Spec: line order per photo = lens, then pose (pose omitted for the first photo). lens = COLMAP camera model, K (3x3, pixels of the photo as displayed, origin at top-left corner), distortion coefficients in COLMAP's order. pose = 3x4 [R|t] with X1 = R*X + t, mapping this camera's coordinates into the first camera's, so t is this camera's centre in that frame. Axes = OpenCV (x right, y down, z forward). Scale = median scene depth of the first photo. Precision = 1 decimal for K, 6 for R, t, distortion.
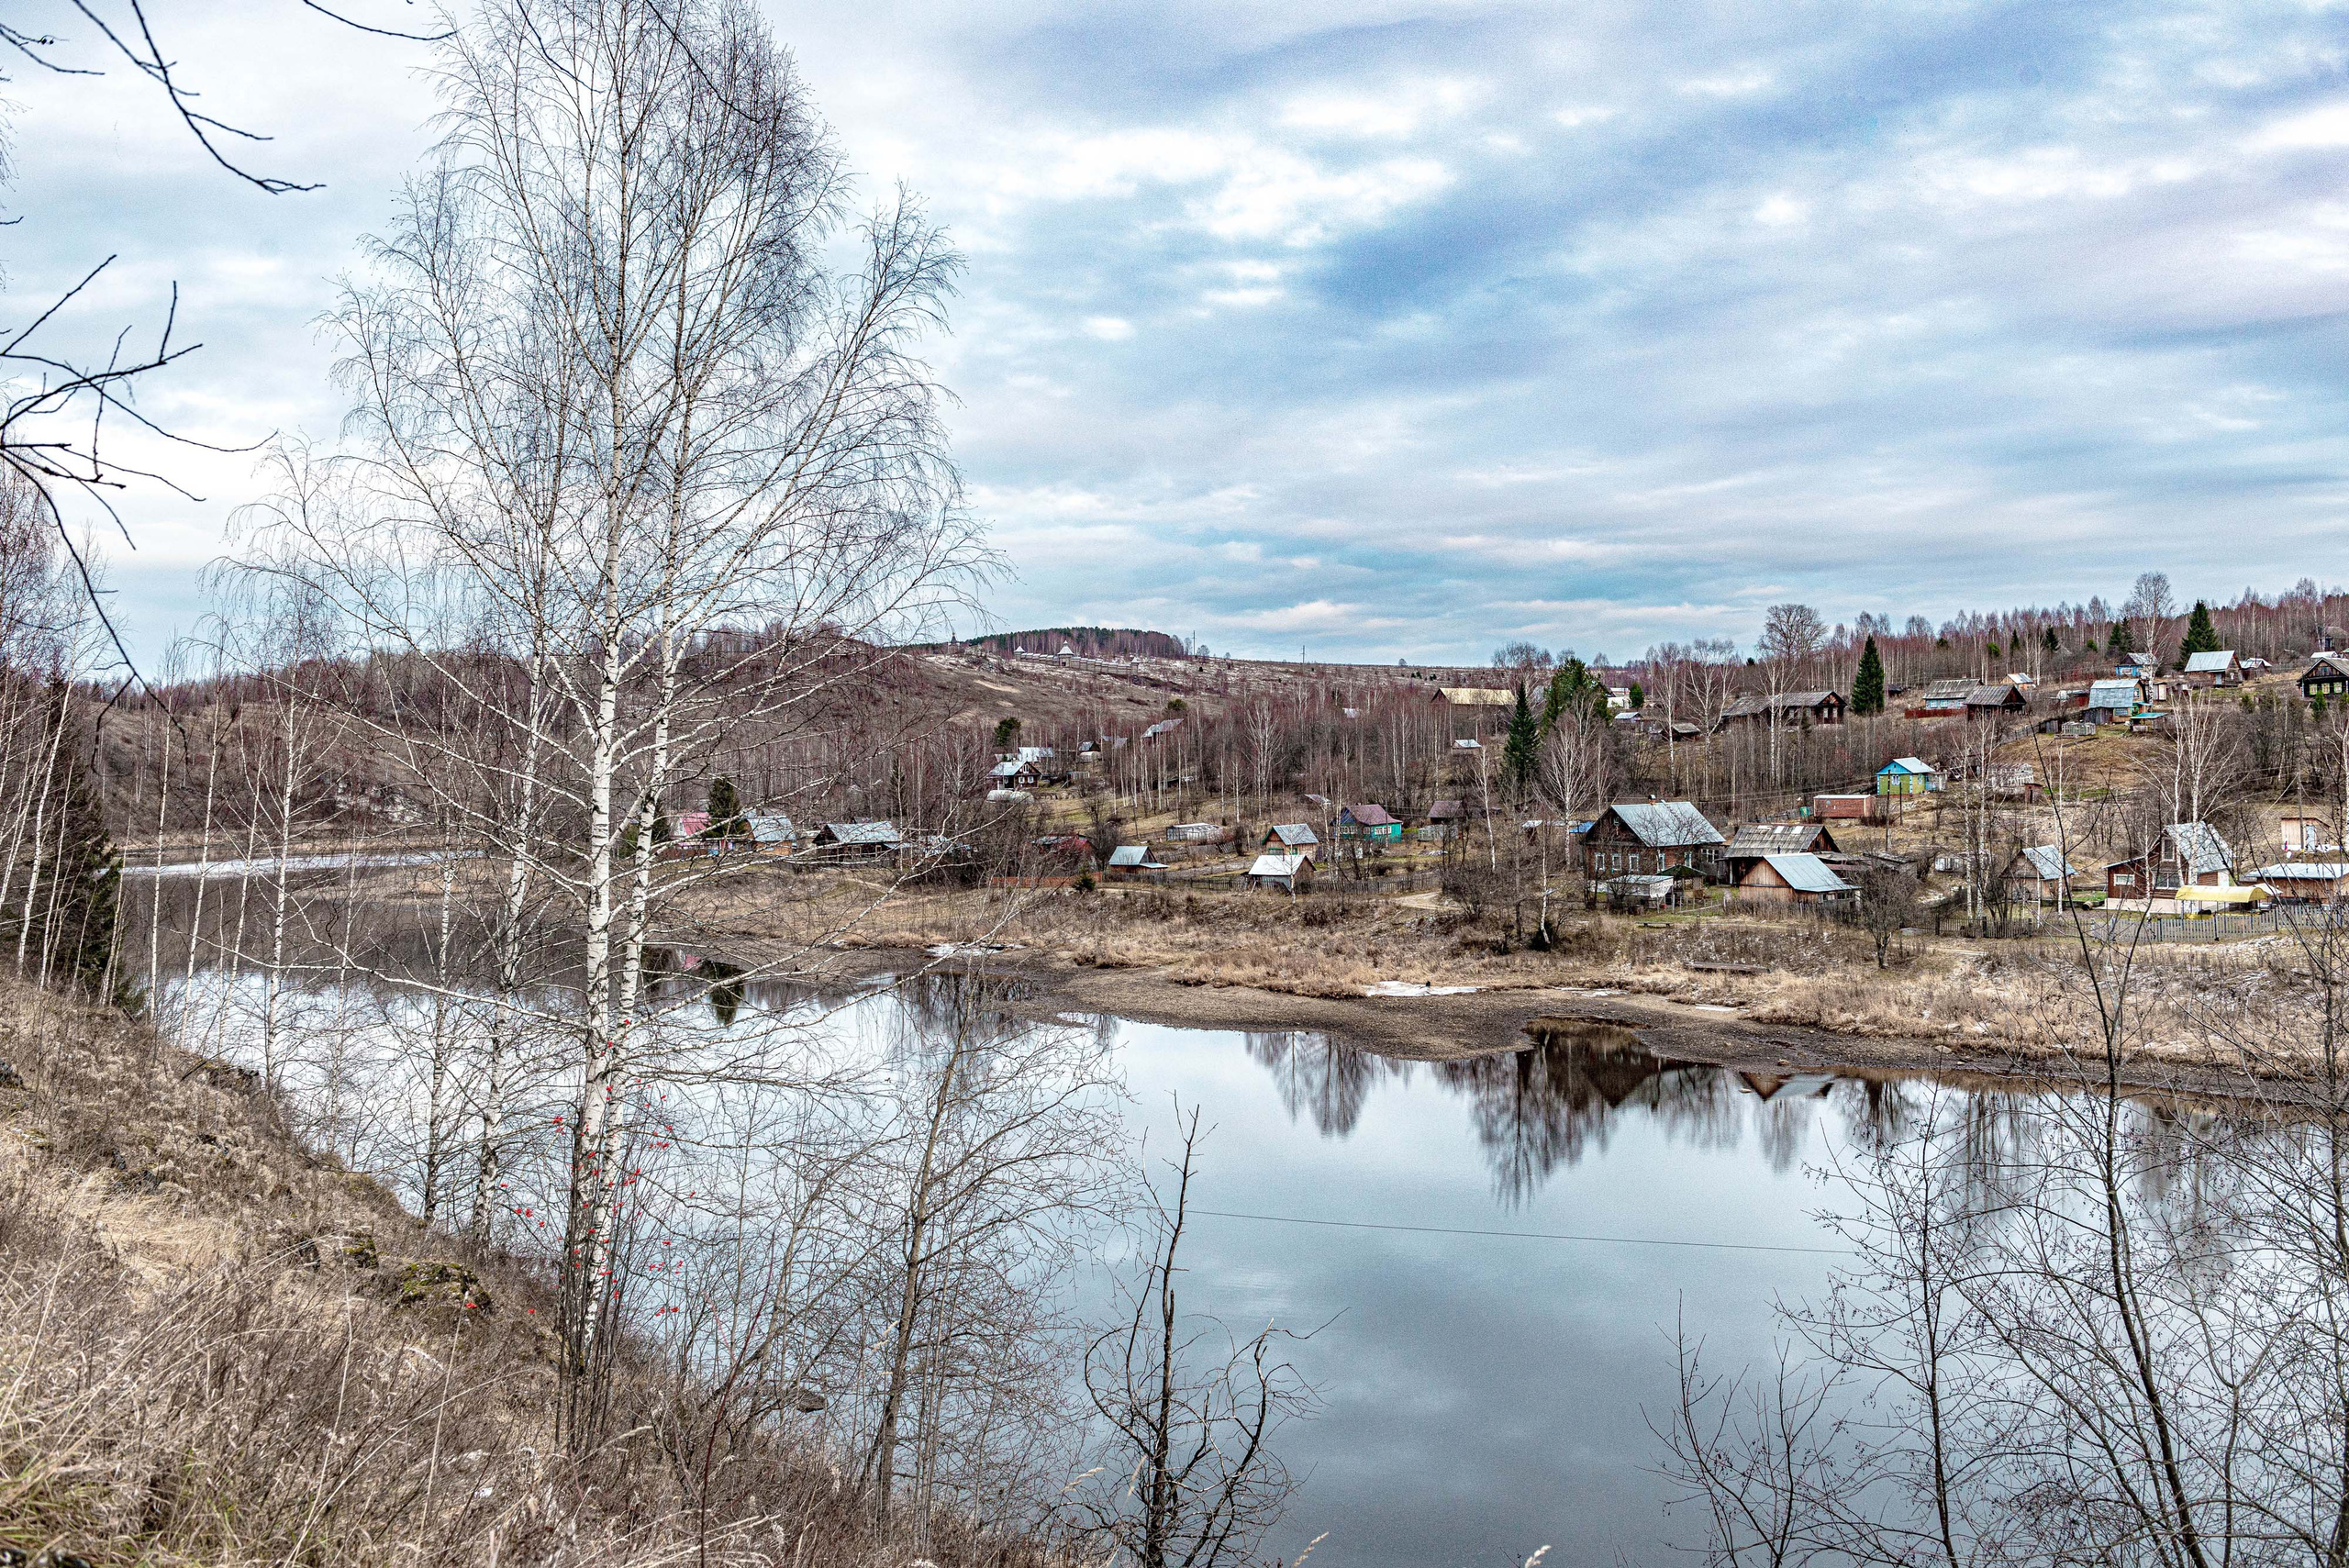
lens RADIAL K [[1974.3, 0, 1173.2], [0, 1974.3, 774.7], [0, 0, 1]] dist [-0.018998, -0.013113]
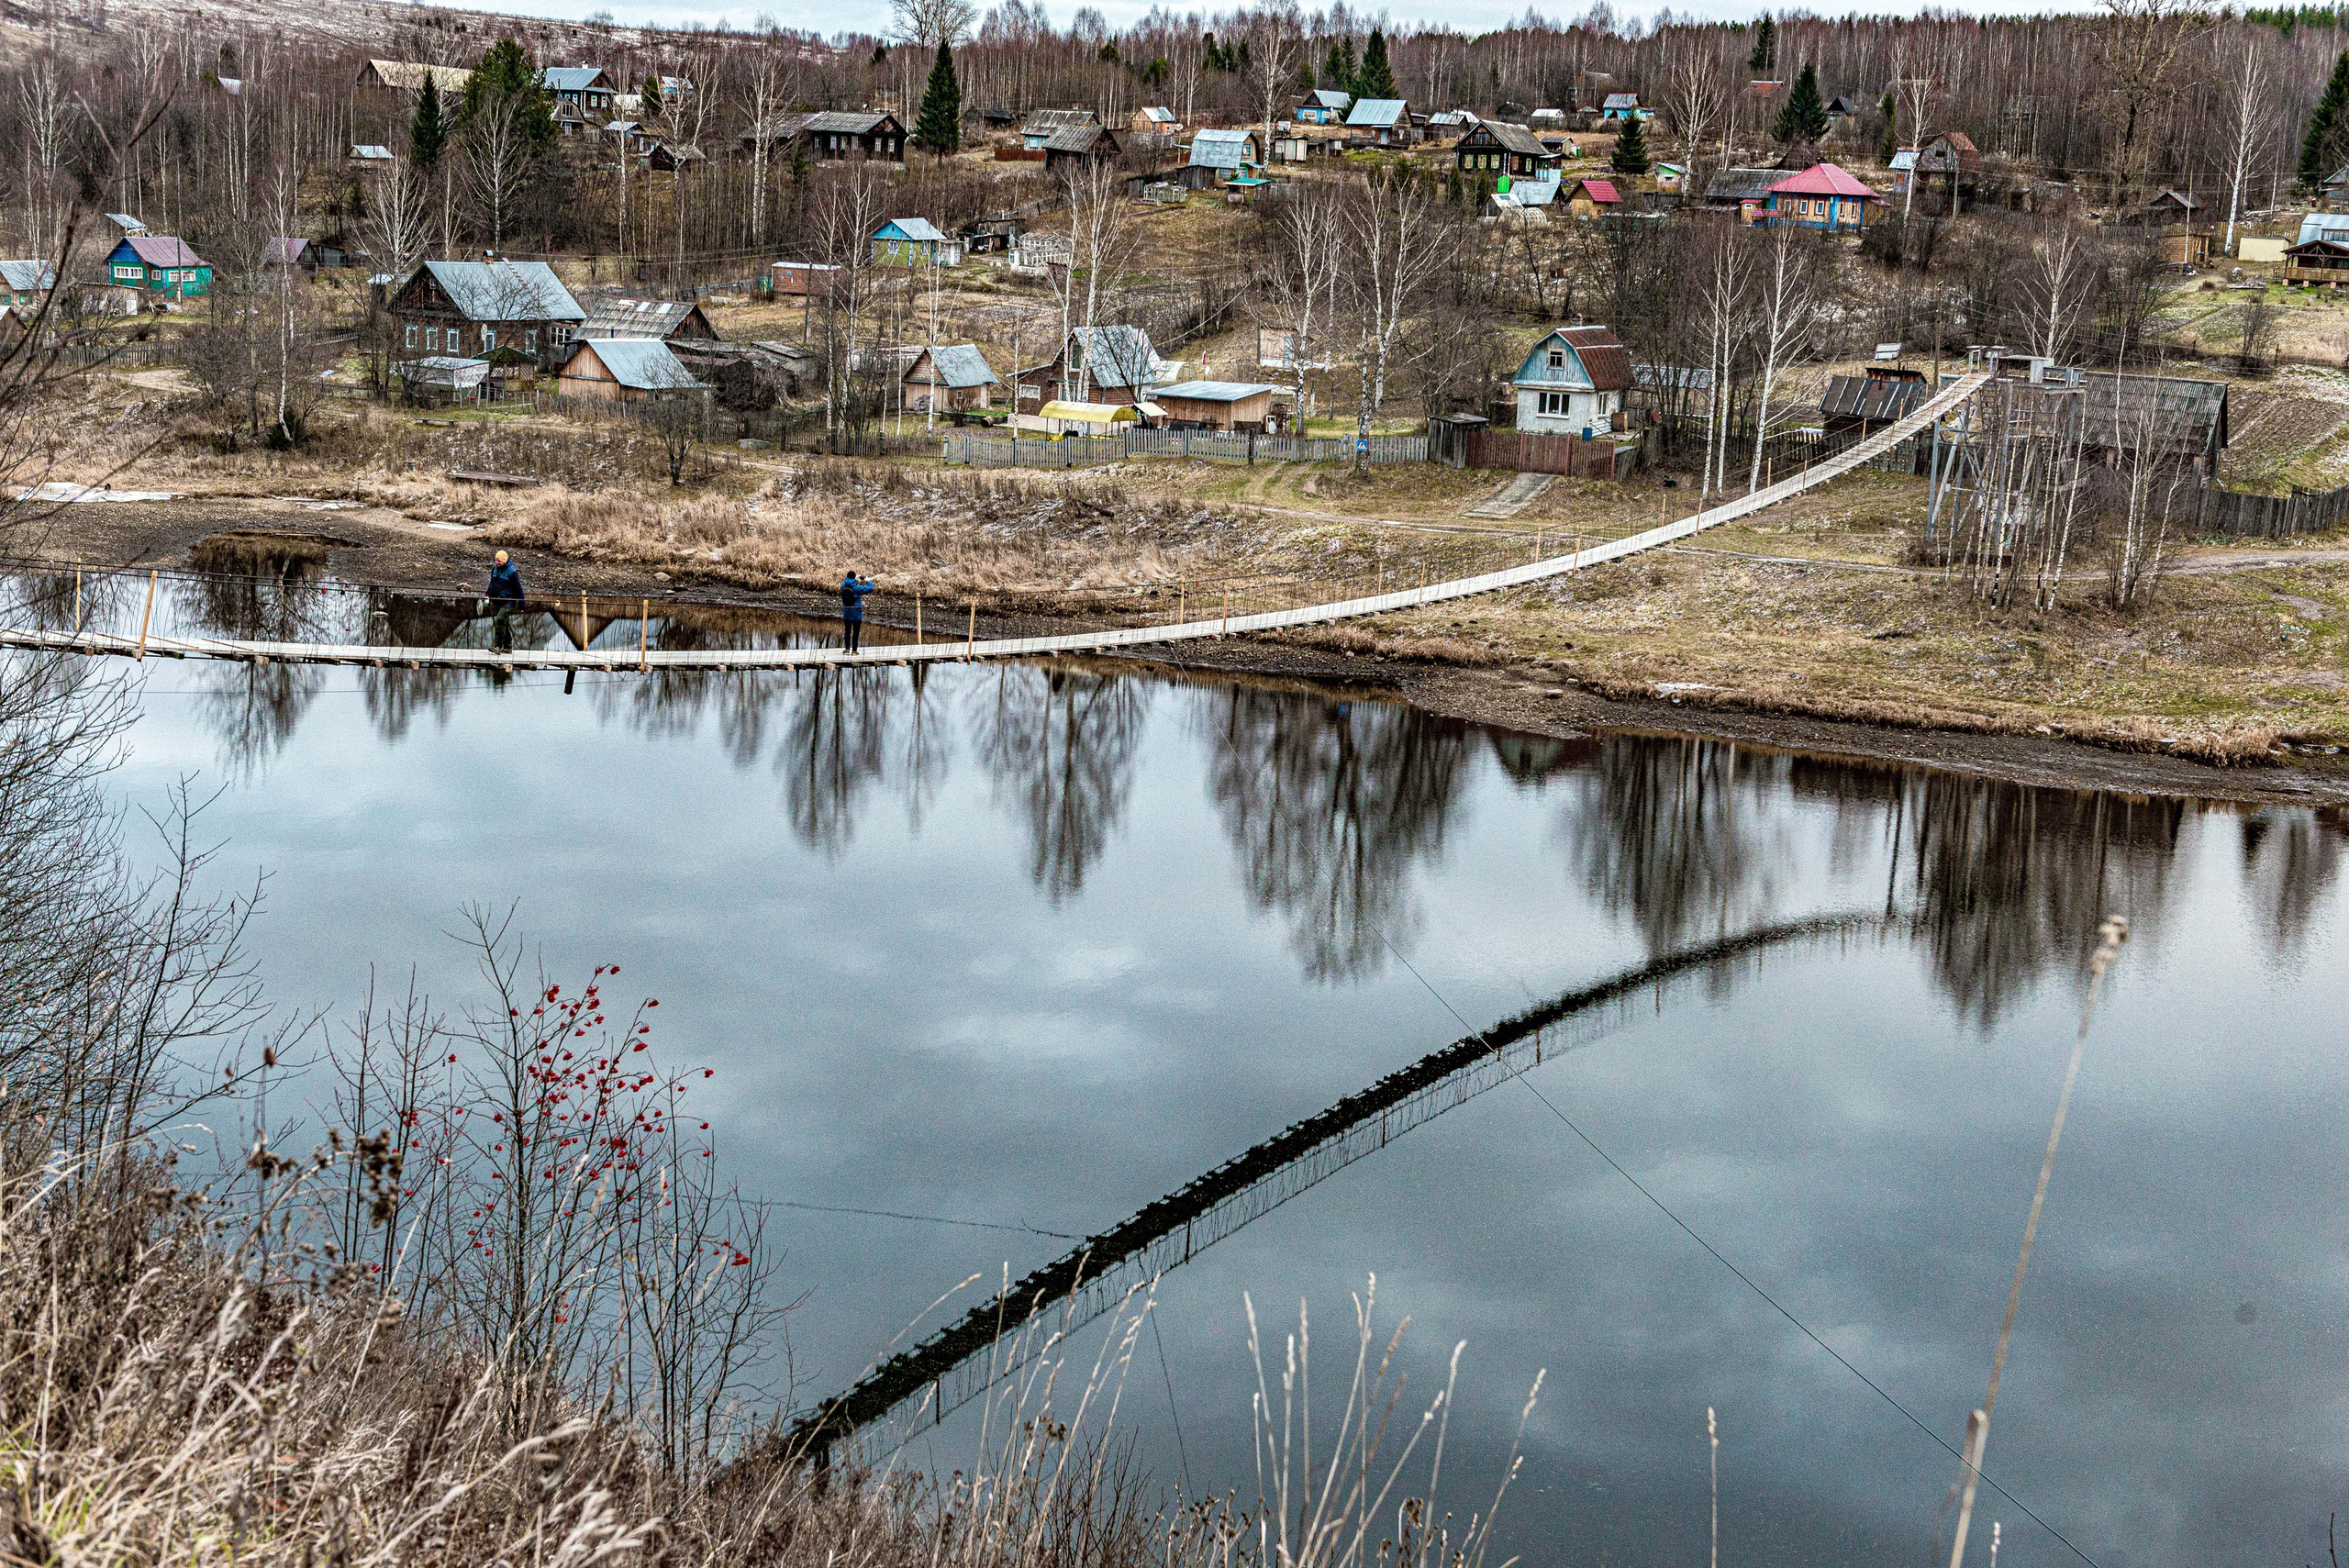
lens RADIAL K [[3080.2, 0, 1184.4], [0, 3080.2, 794.5], [0, 0, 1]] dist [-0.011499, 0.000000]
pose [[0.937744, -0.000603, 0.347327, 0.084369], [-0.065884, 0.981534, 0.179582, -0.014143], [-0.341021, -0.191285, 0.920388, -0.202009]]
